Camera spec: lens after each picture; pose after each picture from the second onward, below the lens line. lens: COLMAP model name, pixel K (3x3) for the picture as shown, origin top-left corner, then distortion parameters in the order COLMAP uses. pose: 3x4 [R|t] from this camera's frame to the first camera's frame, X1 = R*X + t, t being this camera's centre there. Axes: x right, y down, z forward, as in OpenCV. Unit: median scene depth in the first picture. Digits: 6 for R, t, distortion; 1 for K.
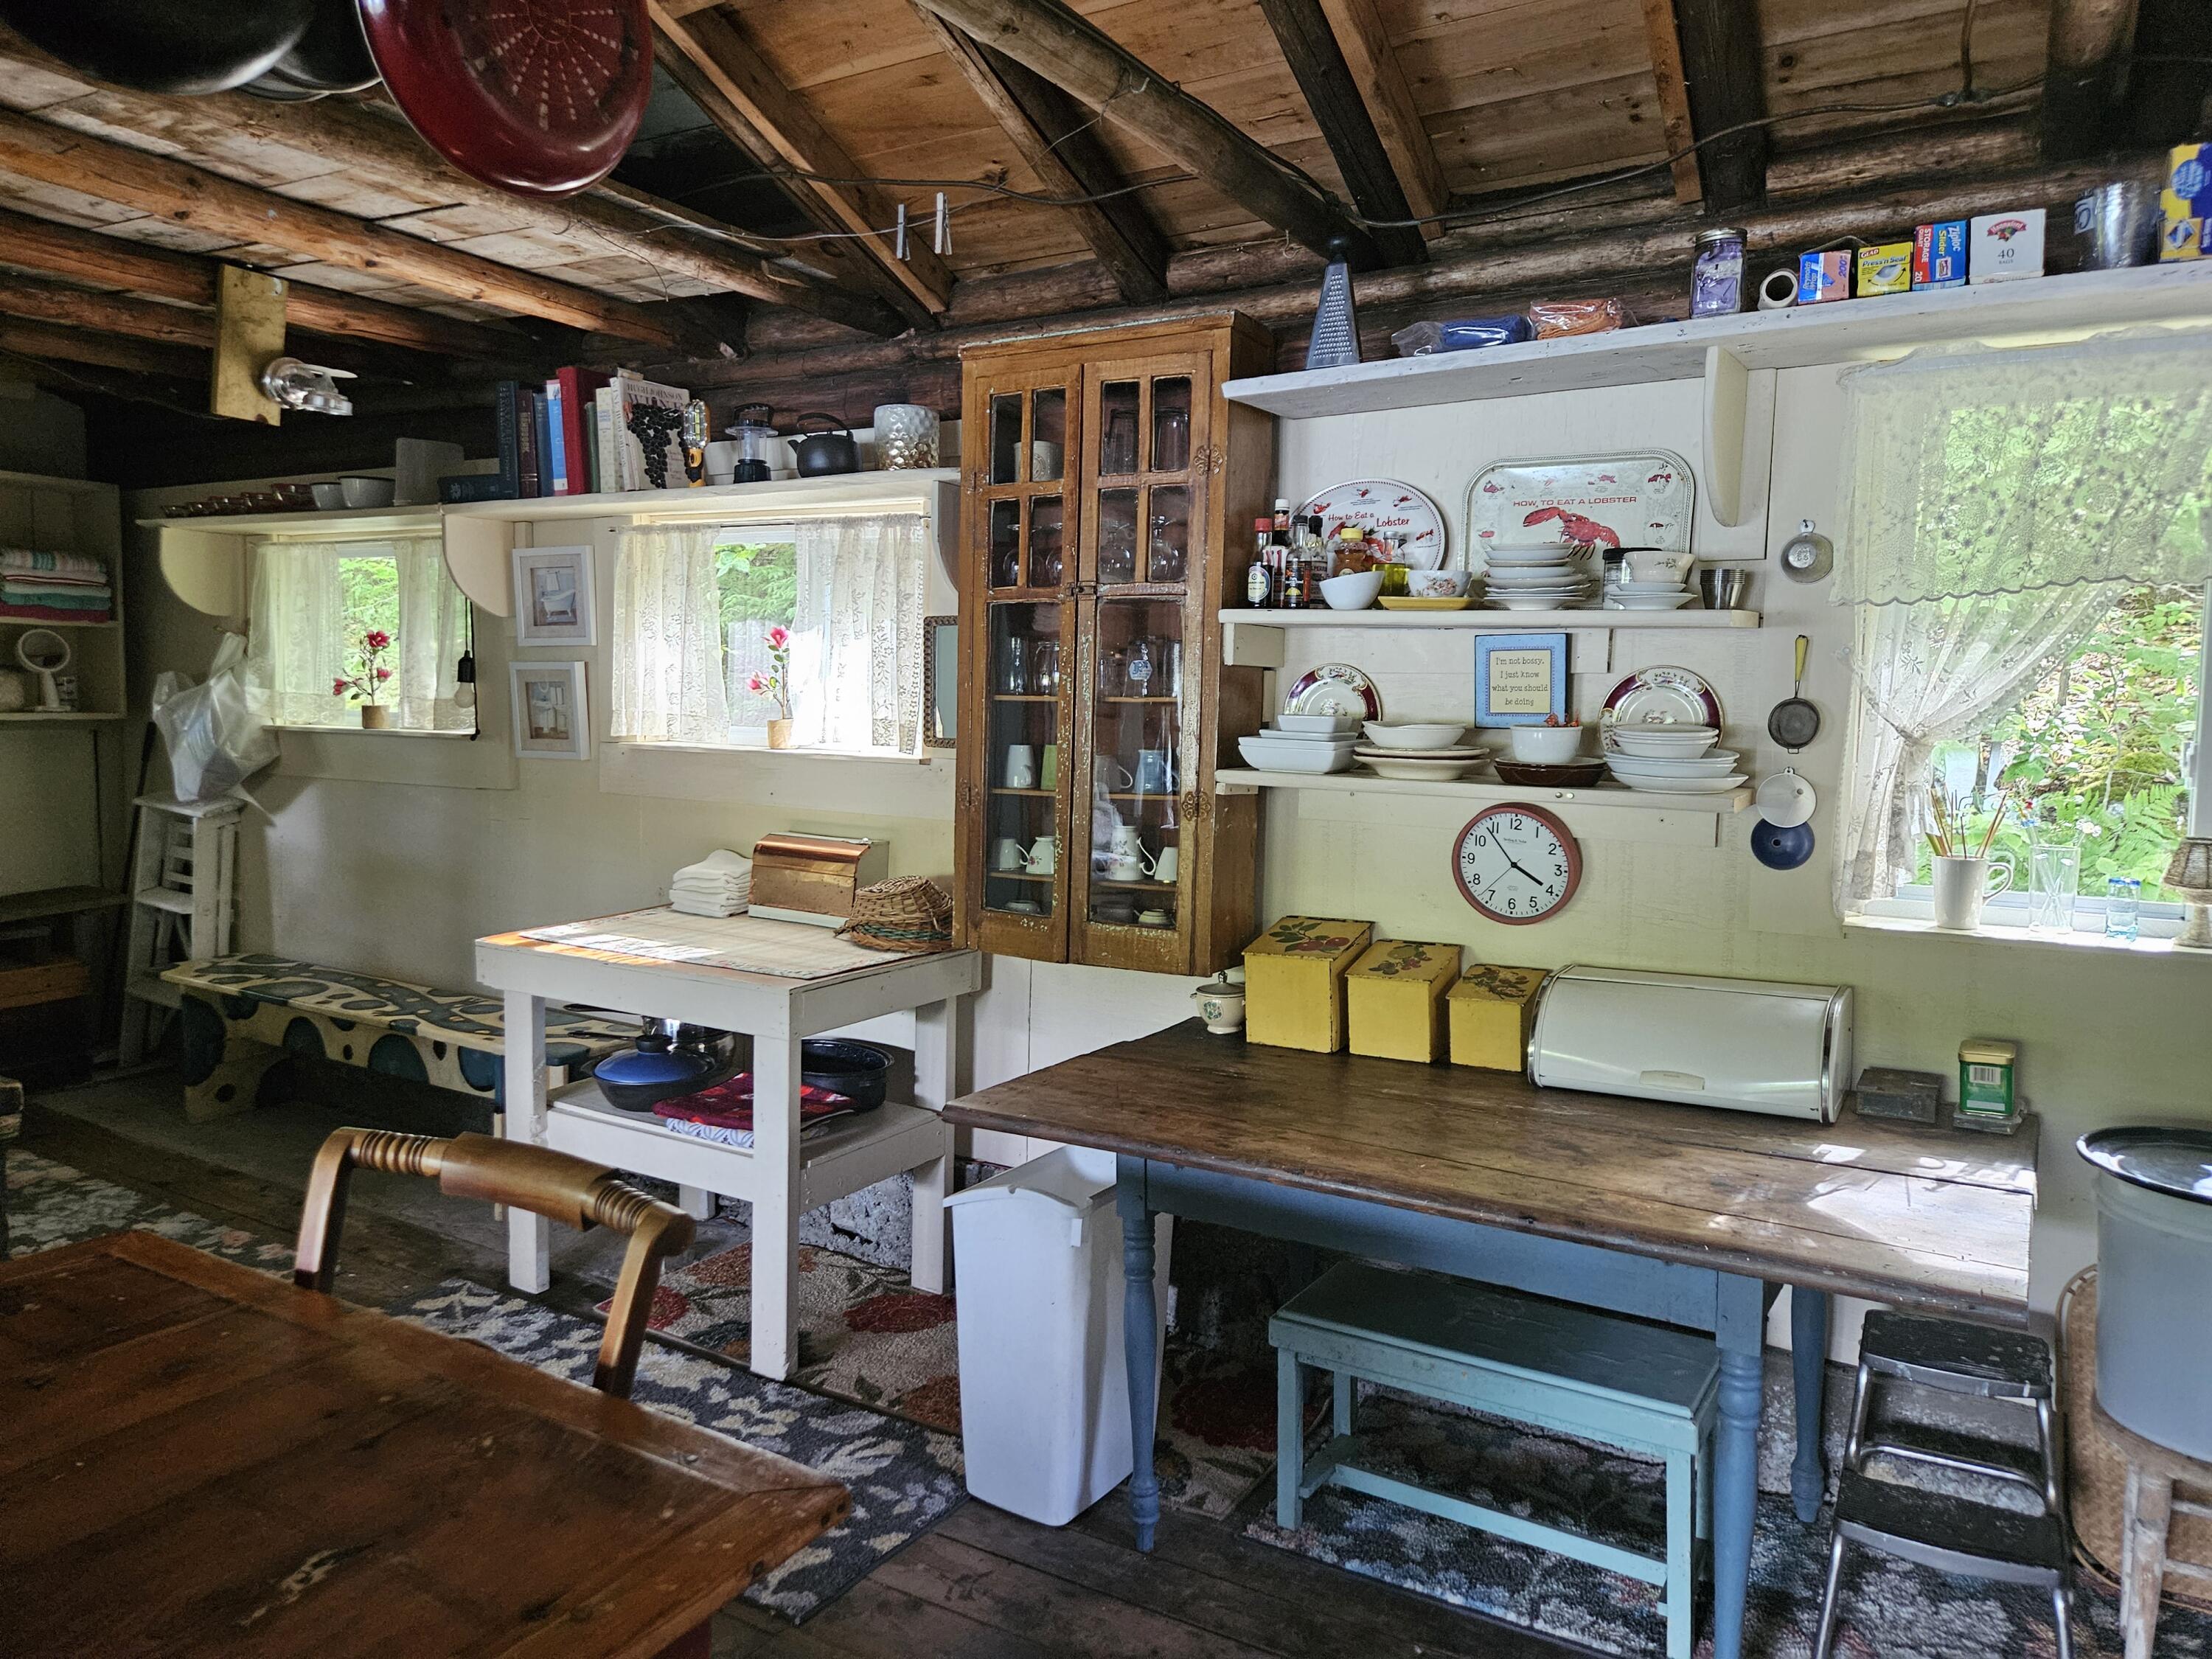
lens RADIAL K [[1488.9, 0, 1106.0], [0, 1488.9, 829.5], [0, 0, 1]] dist [0.041832, -0.003535]
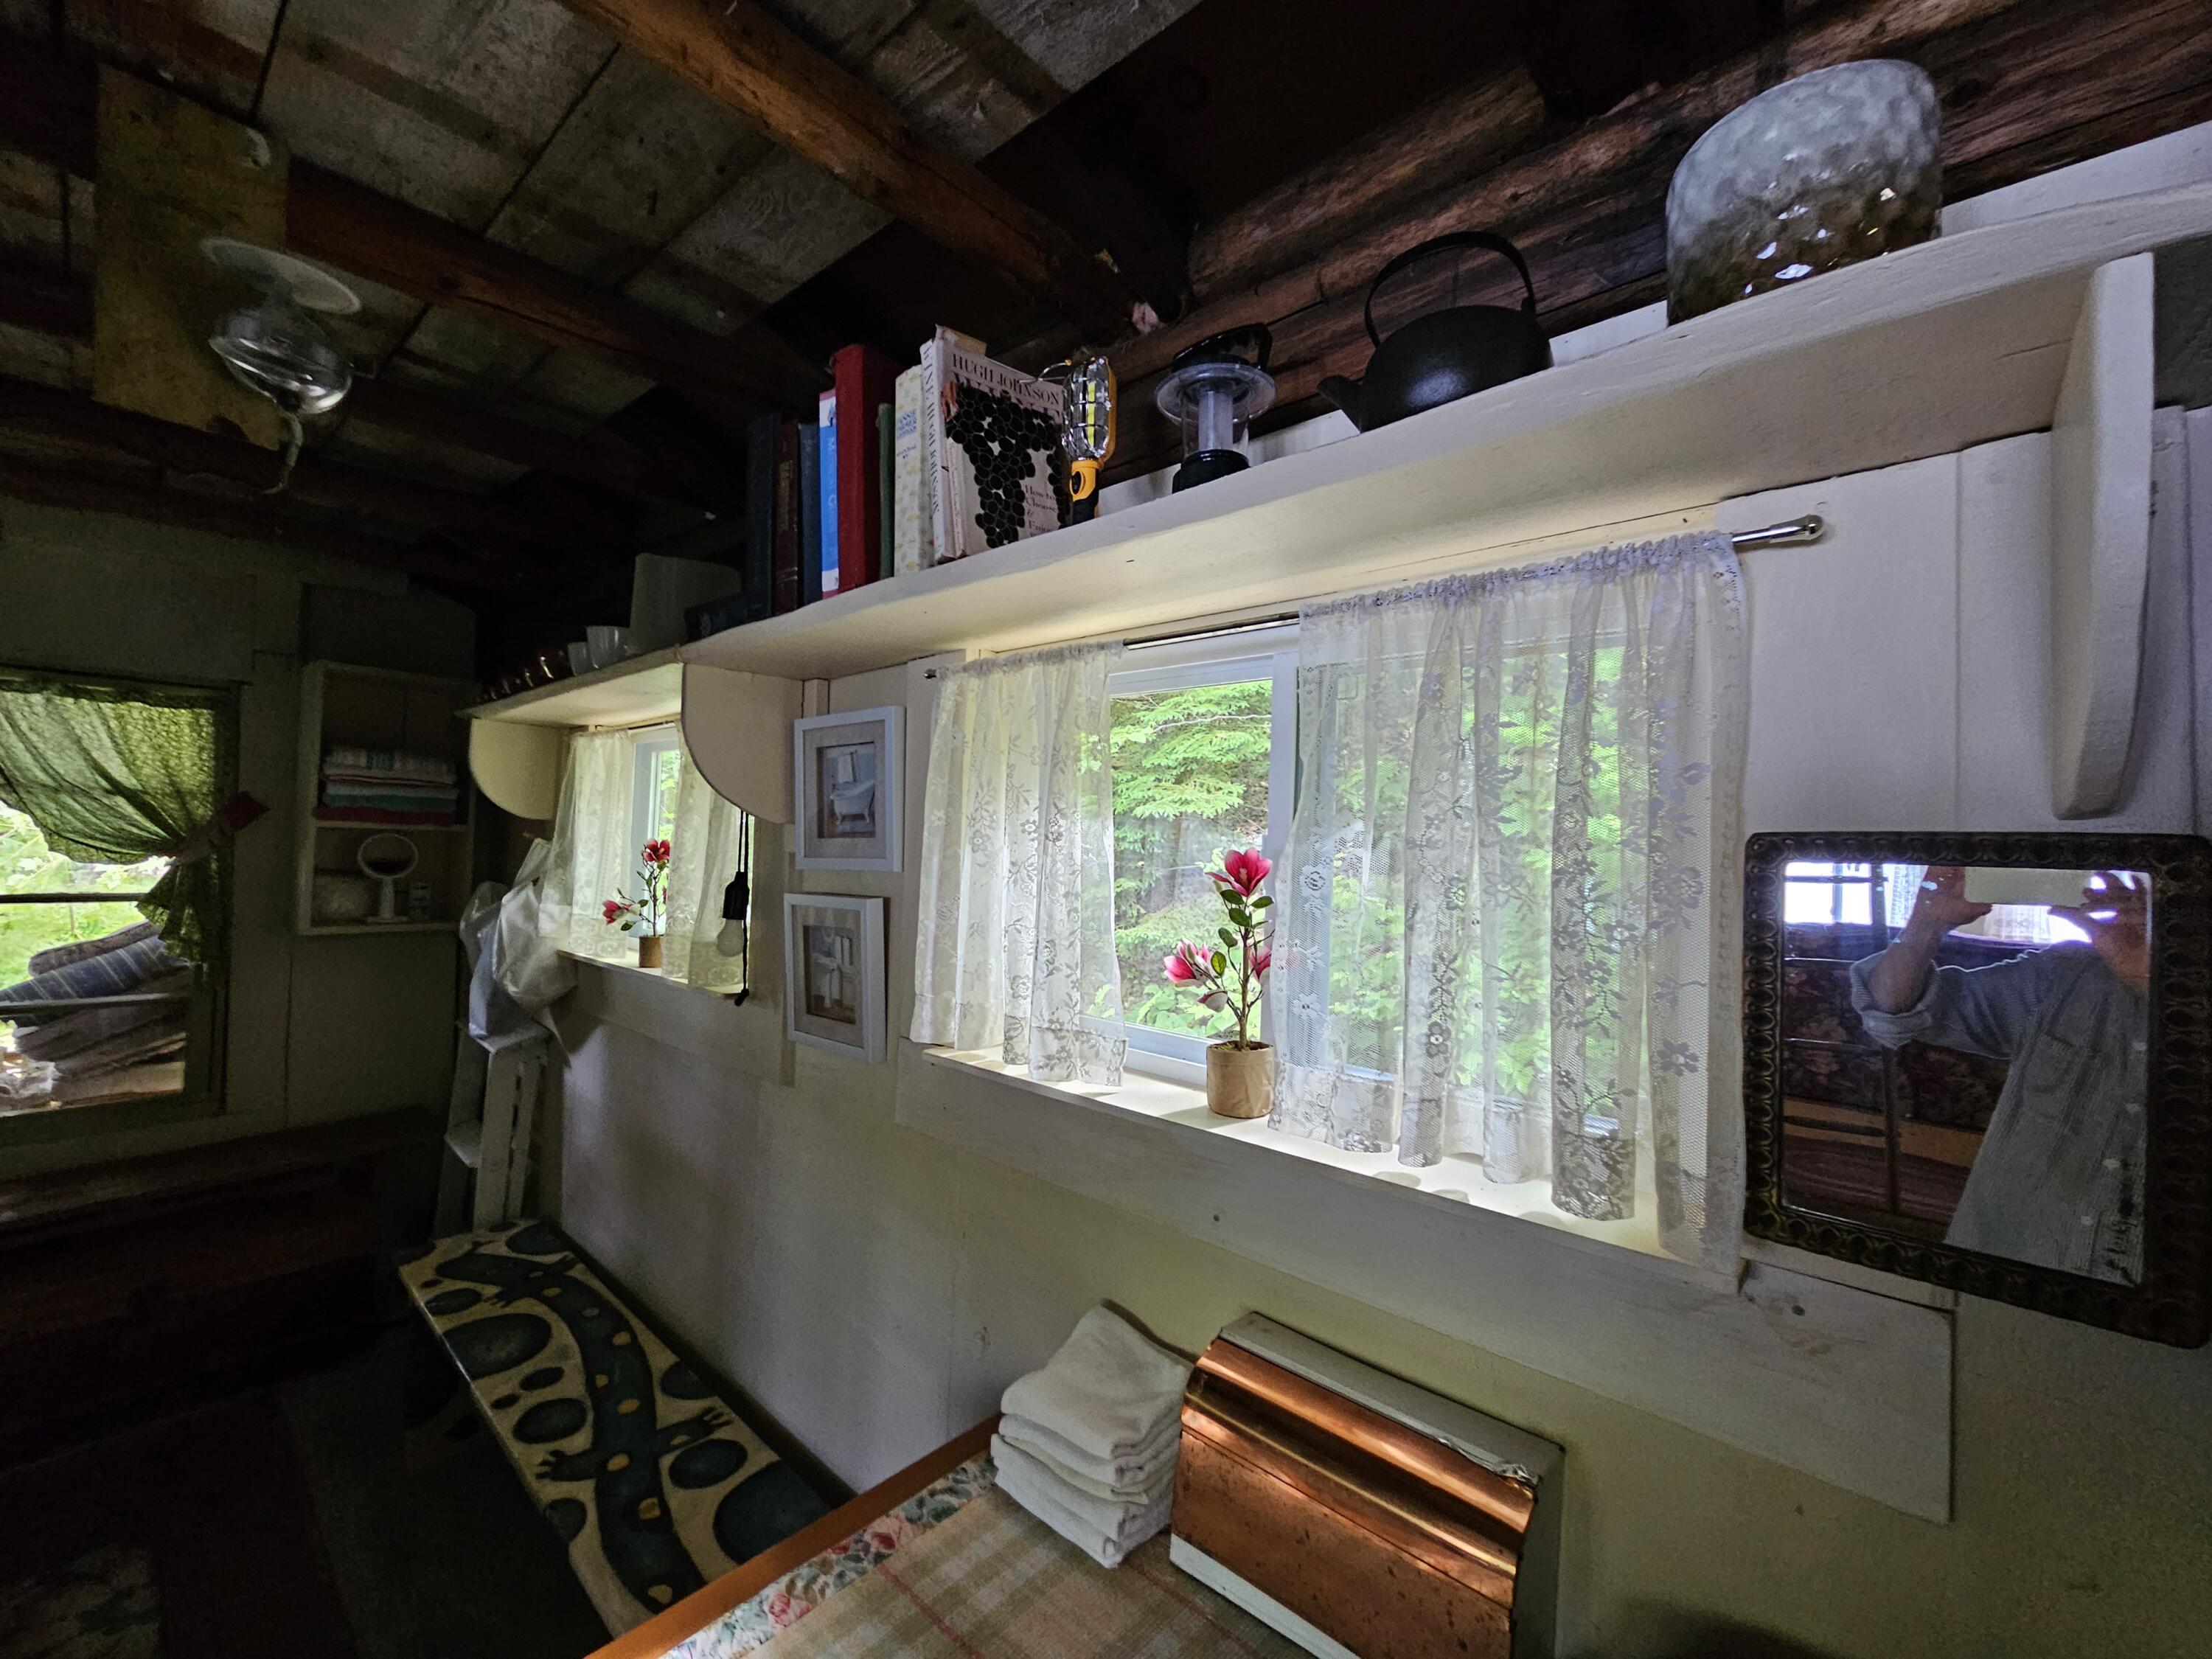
lens RADIAL K [[894.7, 0, 1106.0], [0, 894.7, 829.5], [0, 0, 1]] dist [-0.000402, -0.000016]
pose [[0.977504, 0.005622, -0.210844, -0.184919], [-0.030901, 0.992675, -0.116794, -0.099218], [0.208643, 0.120682, 0.970517, 0.662178]]
